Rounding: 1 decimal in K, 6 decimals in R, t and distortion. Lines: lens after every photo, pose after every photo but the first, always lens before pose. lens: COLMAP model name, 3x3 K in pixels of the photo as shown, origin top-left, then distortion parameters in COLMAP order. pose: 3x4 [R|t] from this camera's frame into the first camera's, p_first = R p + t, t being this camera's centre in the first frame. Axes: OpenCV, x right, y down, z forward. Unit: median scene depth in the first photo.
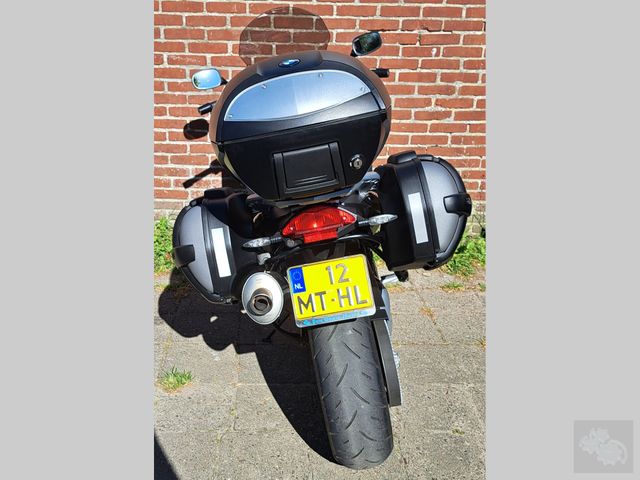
lens RADIAL K [[672.7, 0, 282.9], [0, 672.7, 289.8], [0, 0, 1]] dist [0.023863, -0.003023]
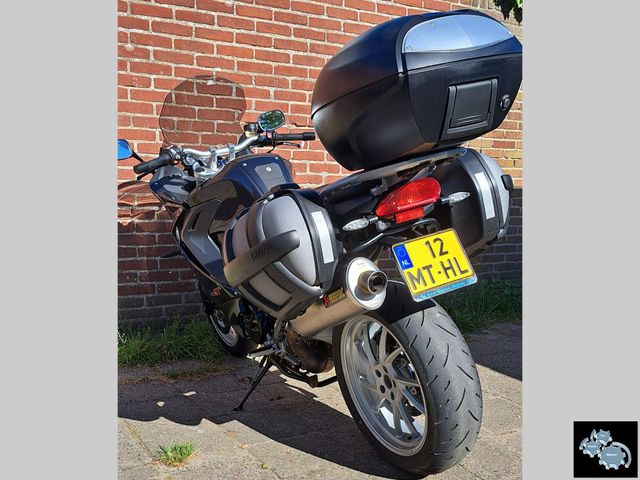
lens RADIAL K [[657.5, 0, 319.3], [0, 657.5, 319.6], [0, 0, 1]] dist [0.047381, -0.015346]
pose [[0.882666, -0.095924, 0.460107, -0.526863], [0.192078, 0.967090, -0.166861, 0.206780], [-0.428959, 0.235659, 0.872043, 0.232019]]
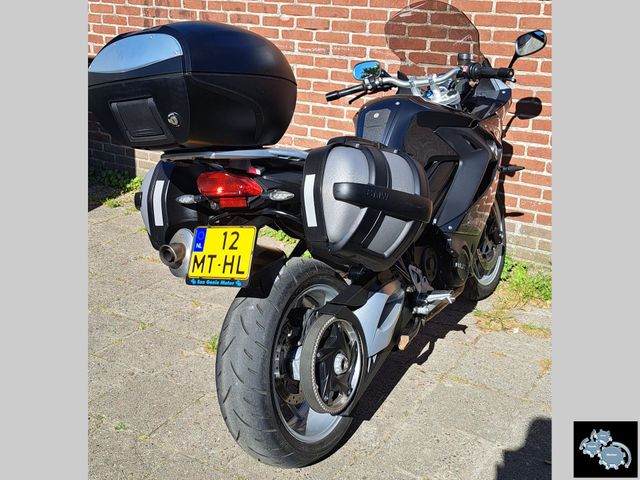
lens RADIAL K [[732.3, 0, 302.0], [0, 732.3, 239.6], [0, 0, 1]] dist [0.050066, -0.005305]
pose [[0.826204, 0.190863, -0.530055, 0.731559], [-0.247521, 0.968168, -0.037196, -0.011087], [0.506083, 0.161931, 0.847147, 0.124190]]
